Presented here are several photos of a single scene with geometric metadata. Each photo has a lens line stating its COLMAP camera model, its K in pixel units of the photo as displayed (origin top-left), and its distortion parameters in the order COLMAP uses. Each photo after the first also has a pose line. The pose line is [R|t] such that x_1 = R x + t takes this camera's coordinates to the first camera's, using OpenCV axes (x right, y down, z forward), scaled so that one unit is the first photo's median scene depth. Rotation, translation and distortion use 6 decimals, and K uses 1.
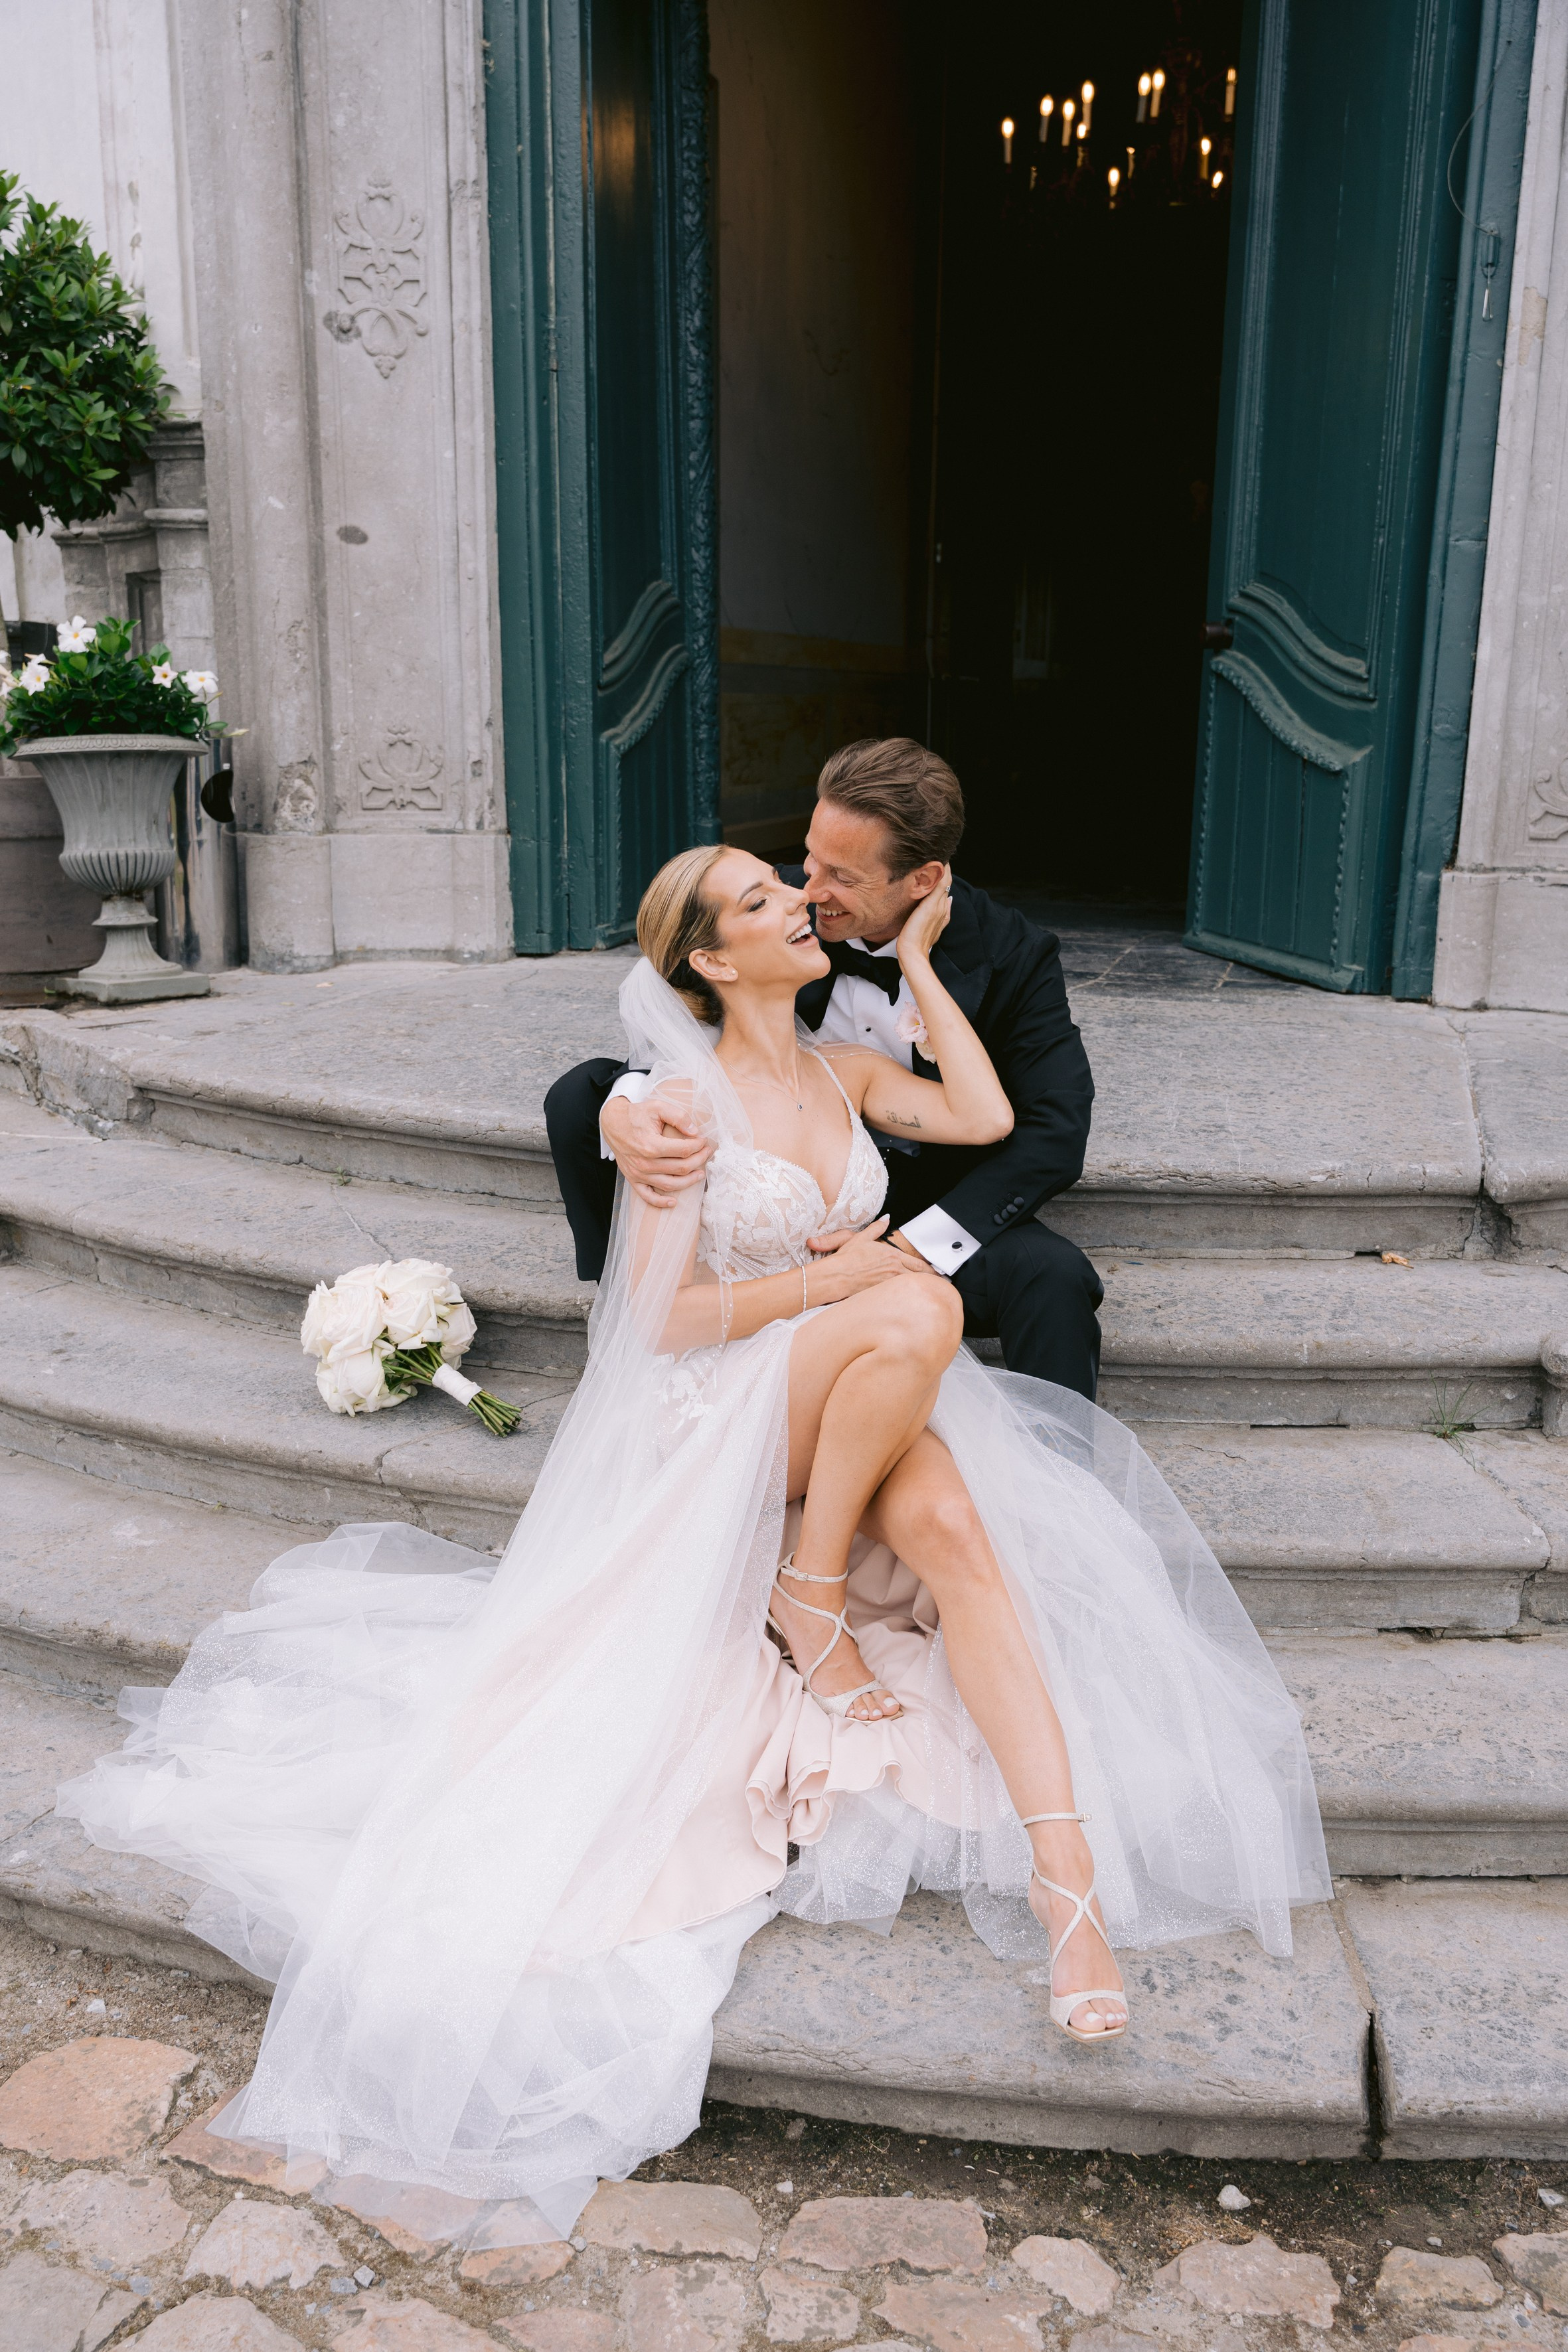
lens RADIAL K [[1945.1, 0, 783.0], [0, 1945.1, 1173.6], [0, 0, 1]] dist [0.010163, -0.012028]
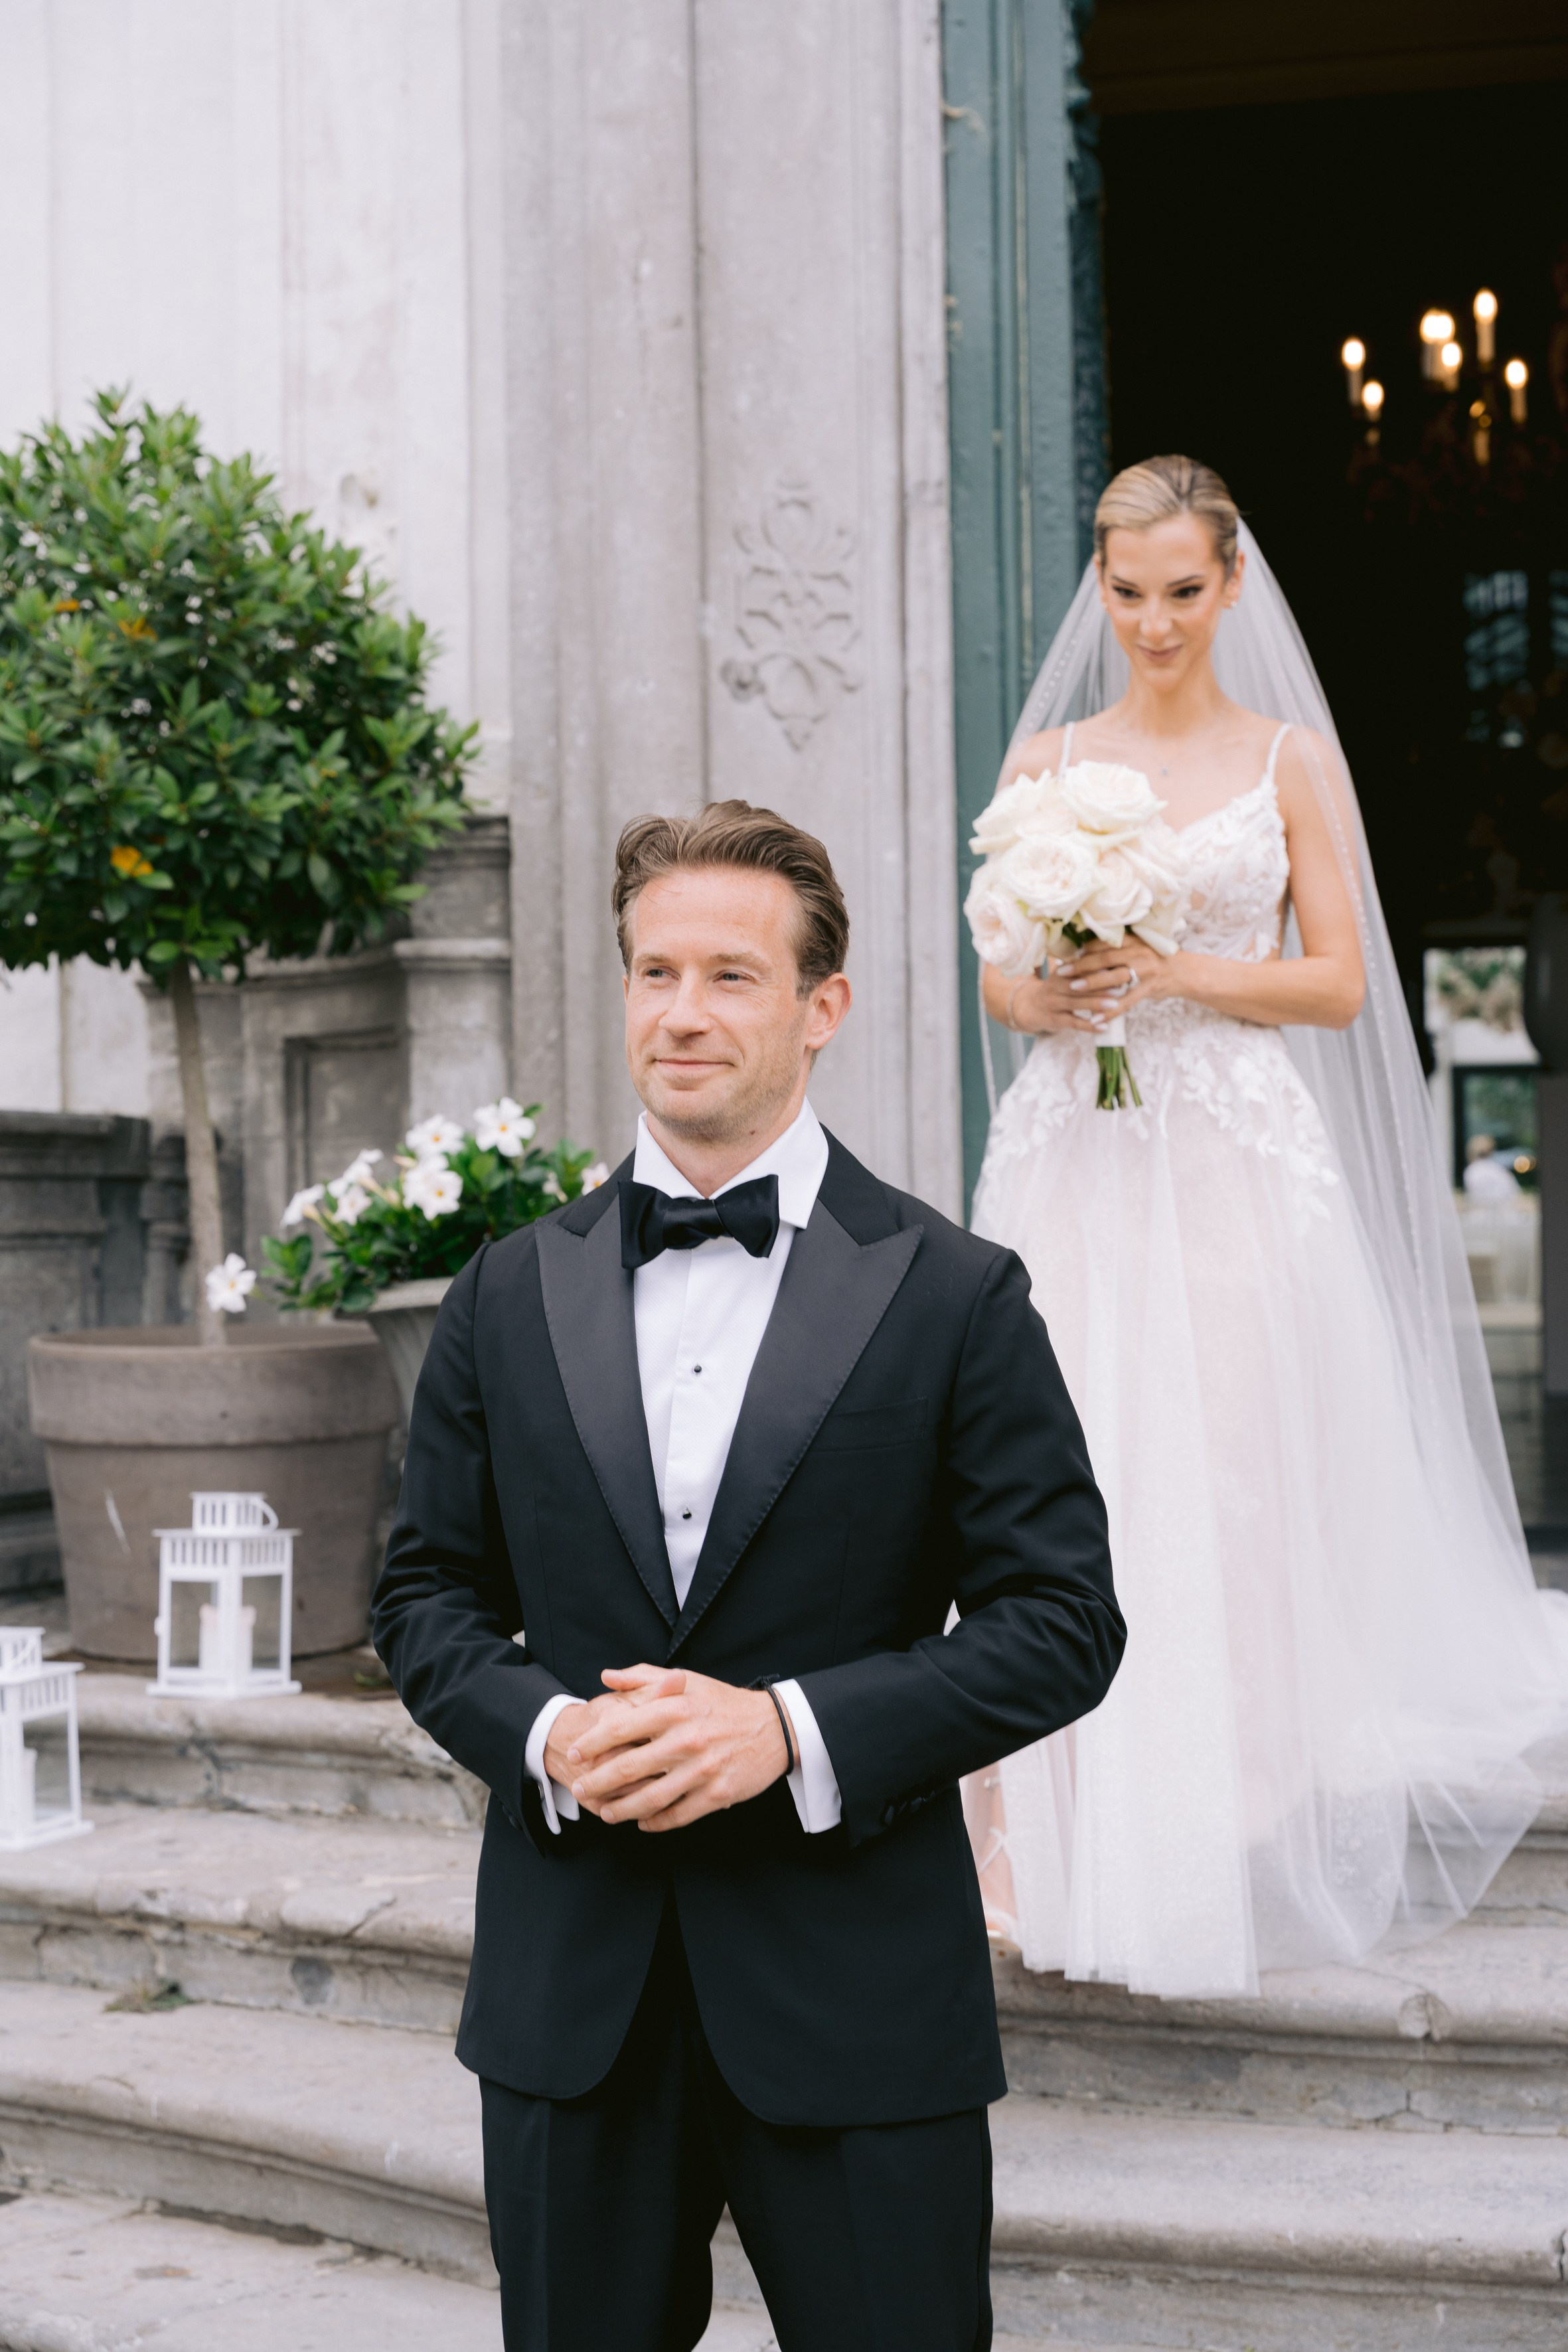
lens RADIAL K [[3807.1, 0, 825.0], [0, 3807.1, 1174.8], [0, 0, 1]] dist [0.045571, 0.000000]
pose [[0.993063, -0.022367, 0.115439, -0.360756], [0.050761, 0.967099, -0.249286, 0.061269], [-0.106065, 0.253417, 0.961525, -0.229554]]
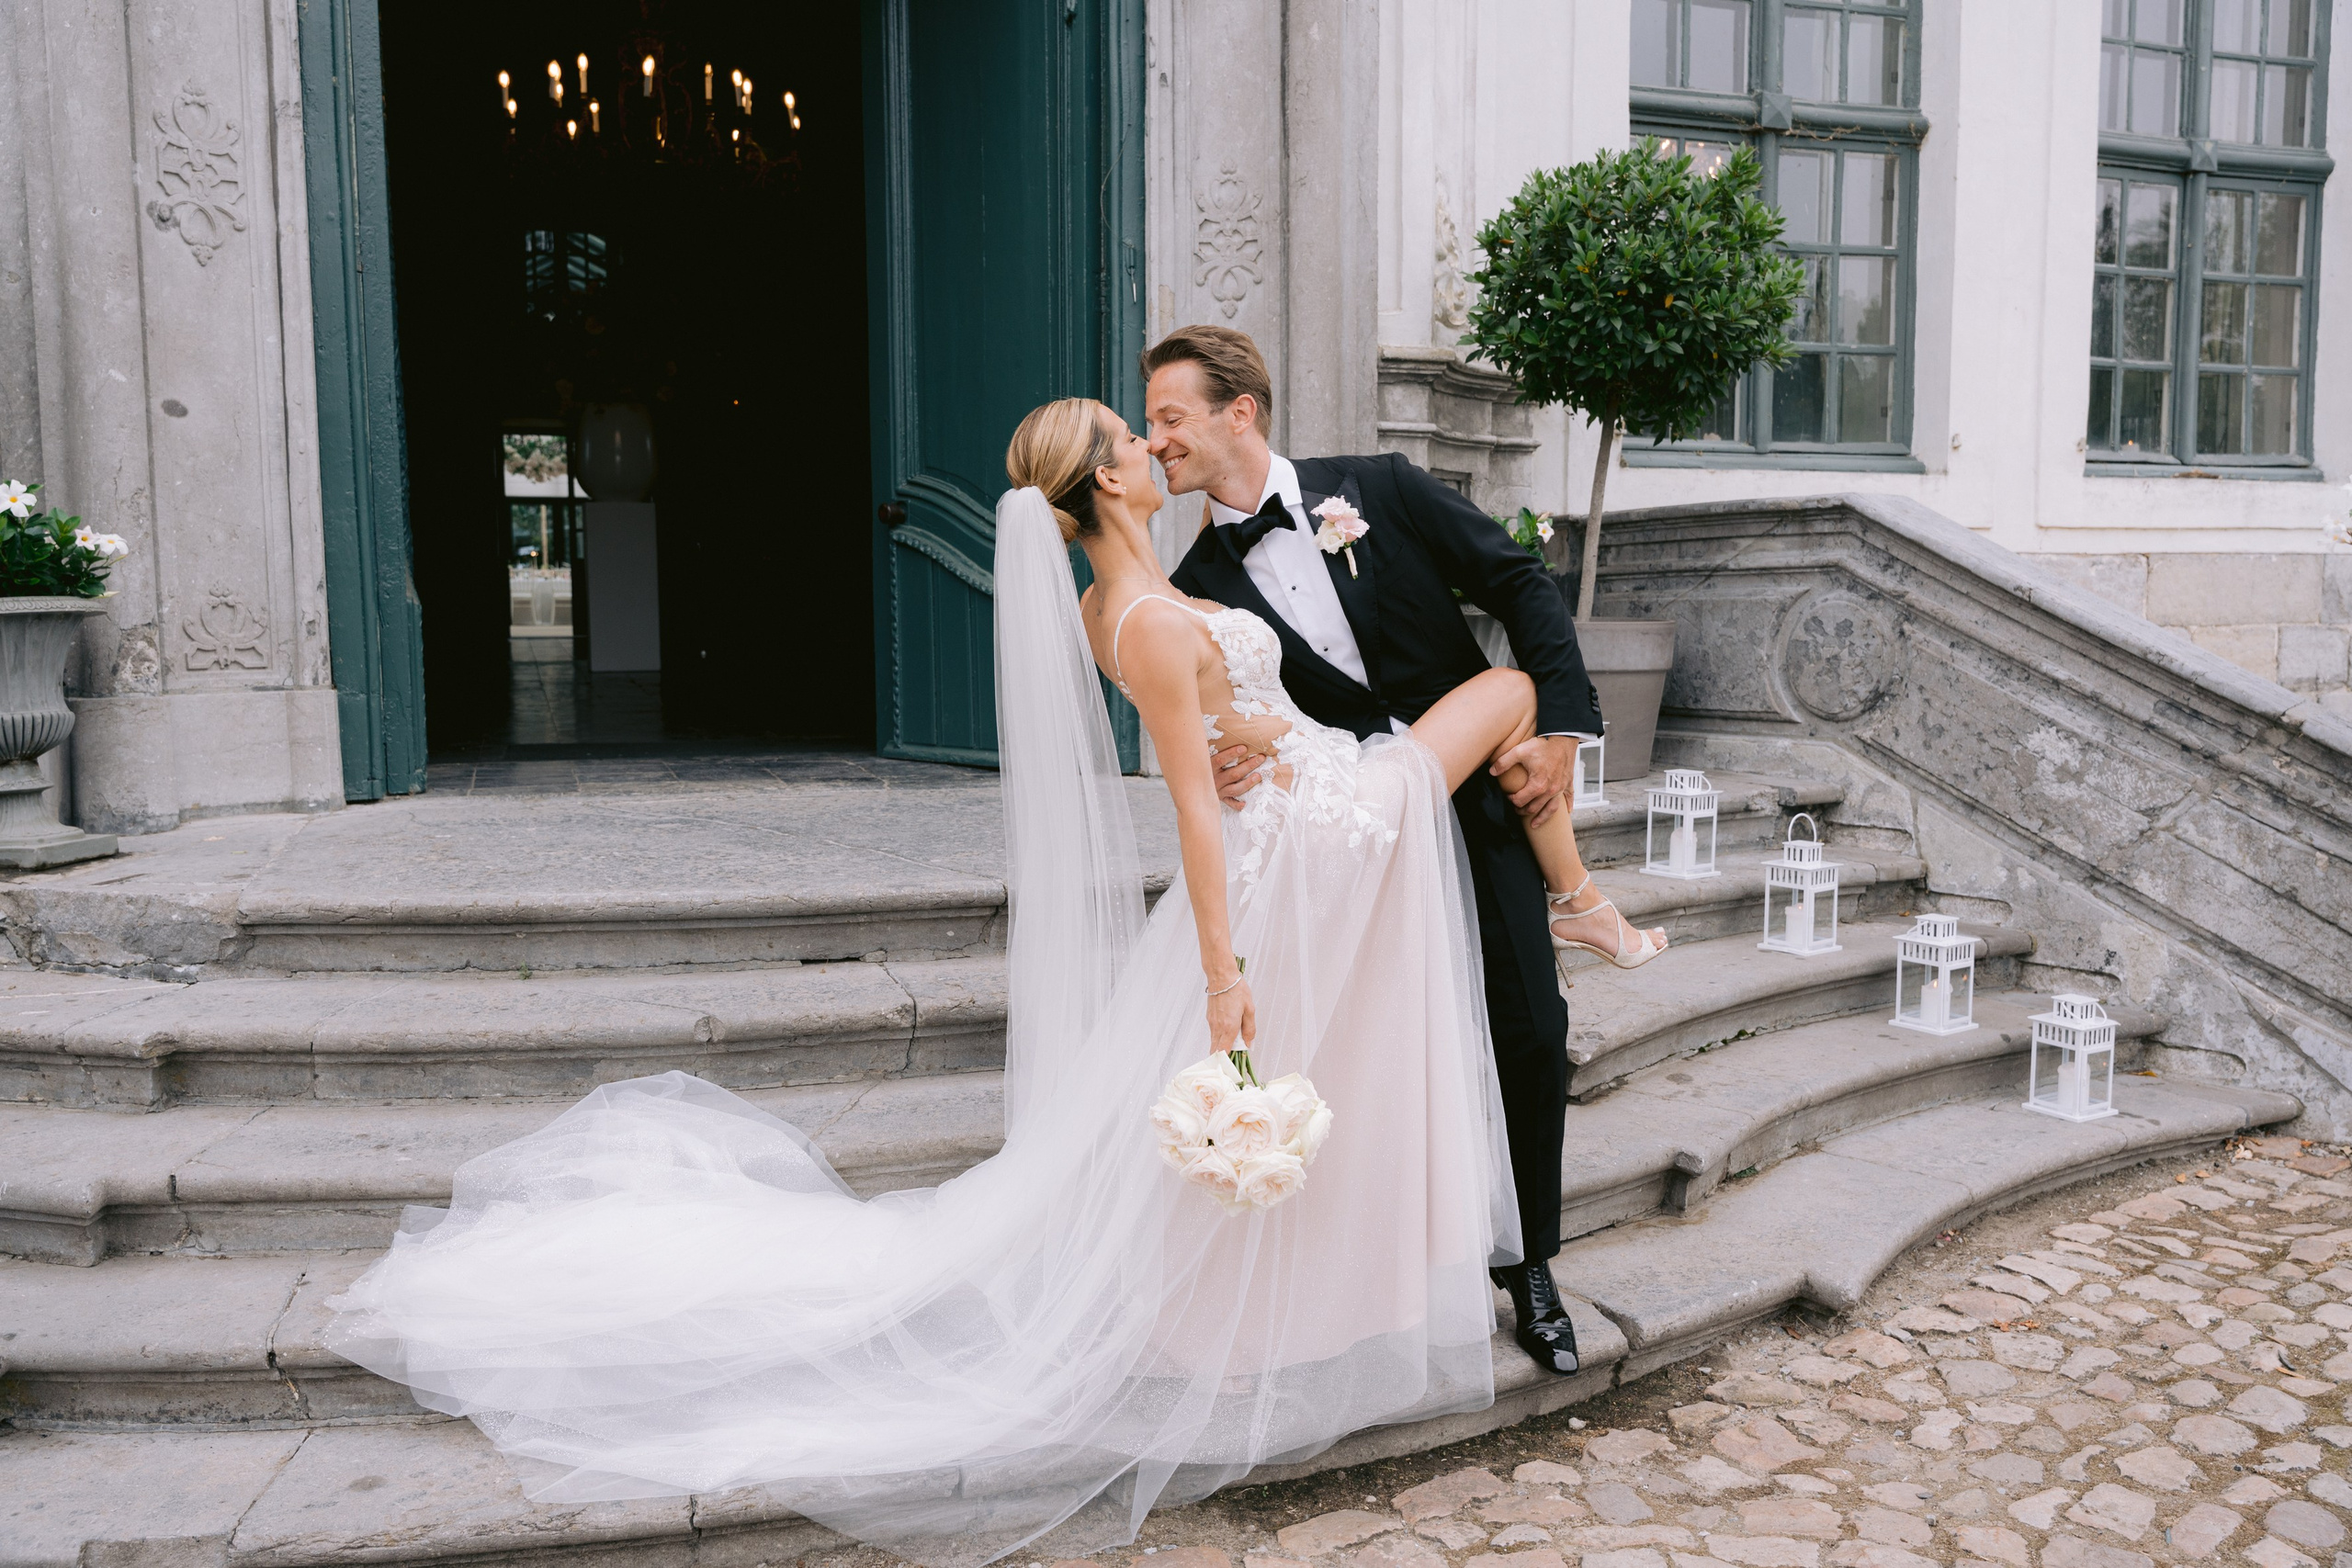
lens RADIAL K [[1879.1, 0, 1179.3], [0, 1879.1, 771.1], [0, 0, 1]] dist [0.012486, -0.016224]
pose [[0.806685, -0.069024, 0.586937, -0.408104], [0.148561, 0.984949, -0.088351, 0.029655], [-0.572005, 0.158468, 0.804797, -0.079821]]
